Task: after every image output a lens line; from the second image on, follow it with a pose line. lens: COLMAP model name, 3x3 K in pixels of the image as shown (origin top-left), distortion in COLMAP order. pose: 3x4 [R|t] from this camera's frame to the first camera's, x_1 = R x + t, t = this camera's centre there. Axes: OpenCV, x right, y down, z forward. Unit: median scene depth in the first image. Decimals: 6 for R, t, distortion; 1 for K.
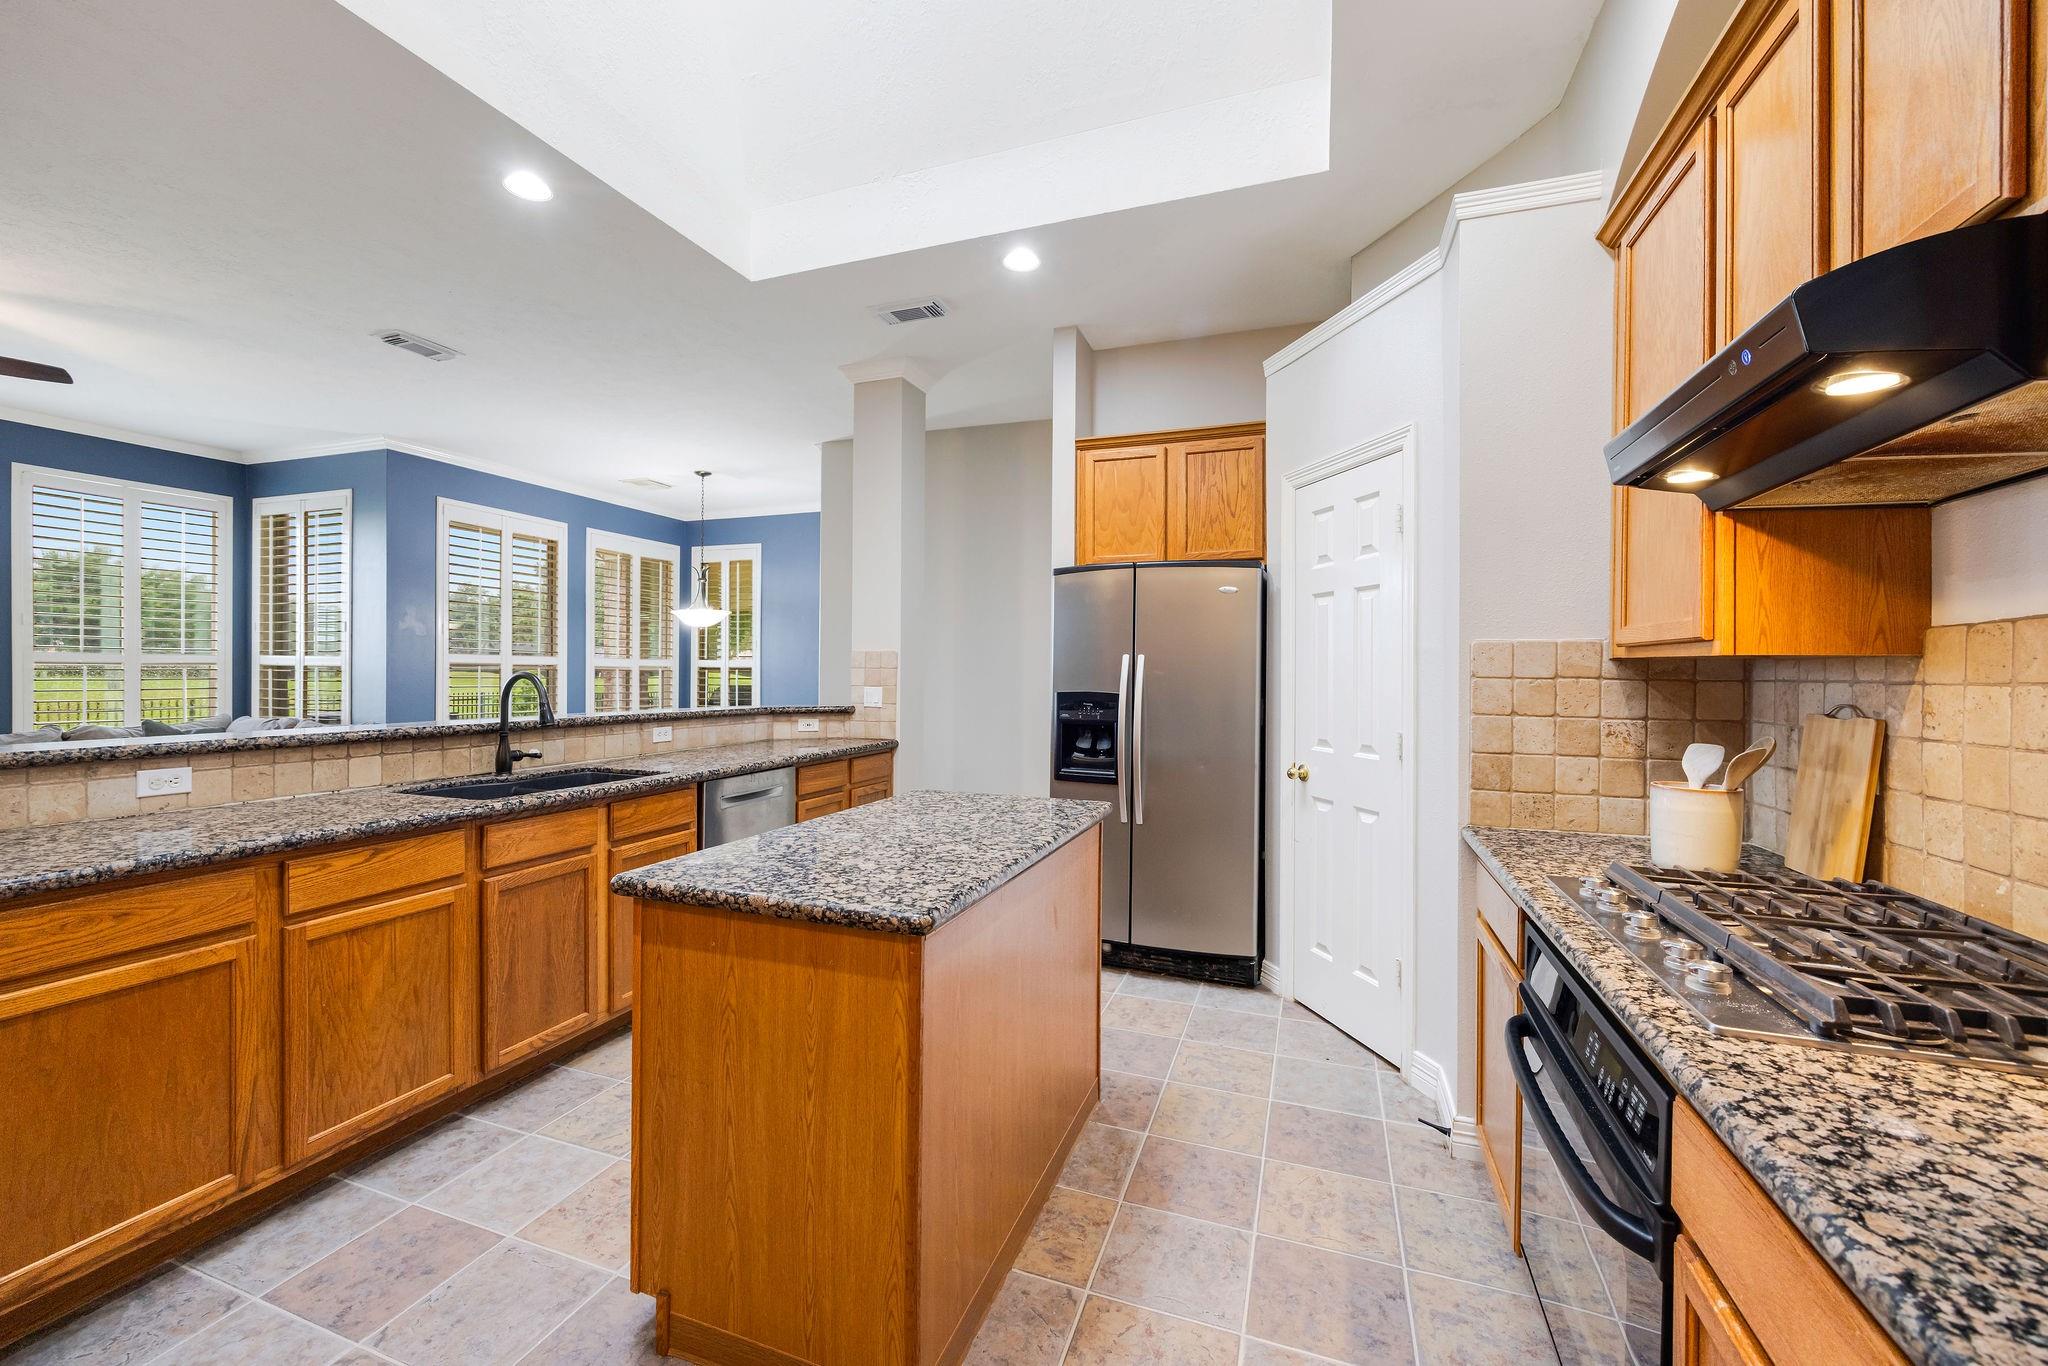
lens RADIAL K [[839.0, 0, 994.5], [0, 839.0, 674.3], [0, 0, 1]] dist [-0.001314, -0.000075]
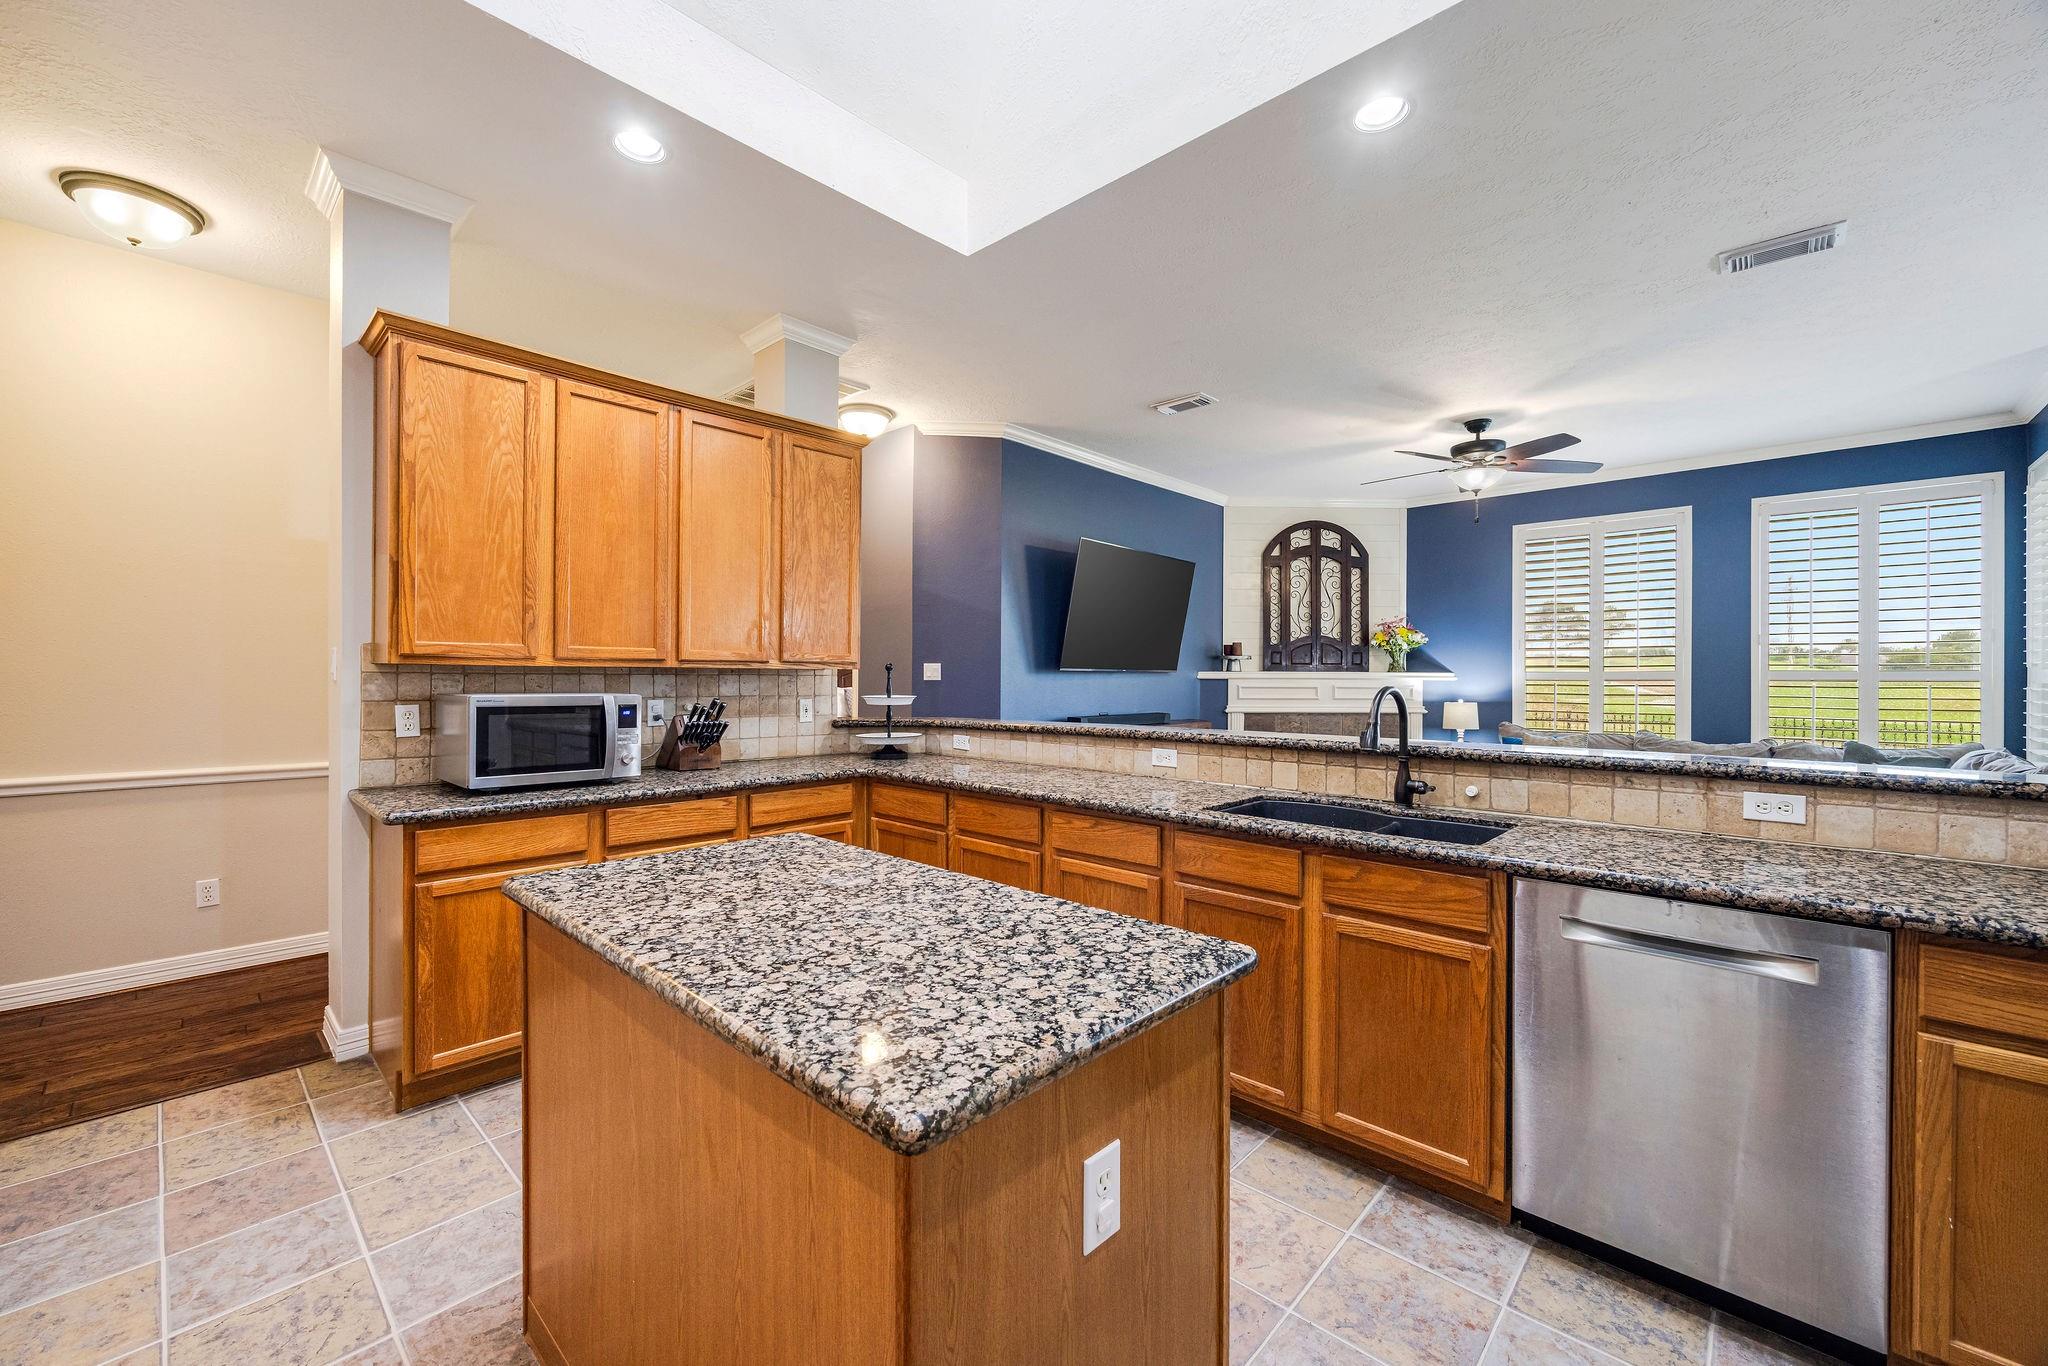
lens RADIAL K [[814.9, 0, 1017.0], [0, 814.9, 665.4], [0, 0, 1]] dist [-0.002854, -0.000140]
pose [[-0.378194, -0.021256, -0.925482, 0.156289], [-0.012658, 0.999762, -0.017789, -0.002145], [0.925640, 0.004987, -0.378373, 0.448855]]
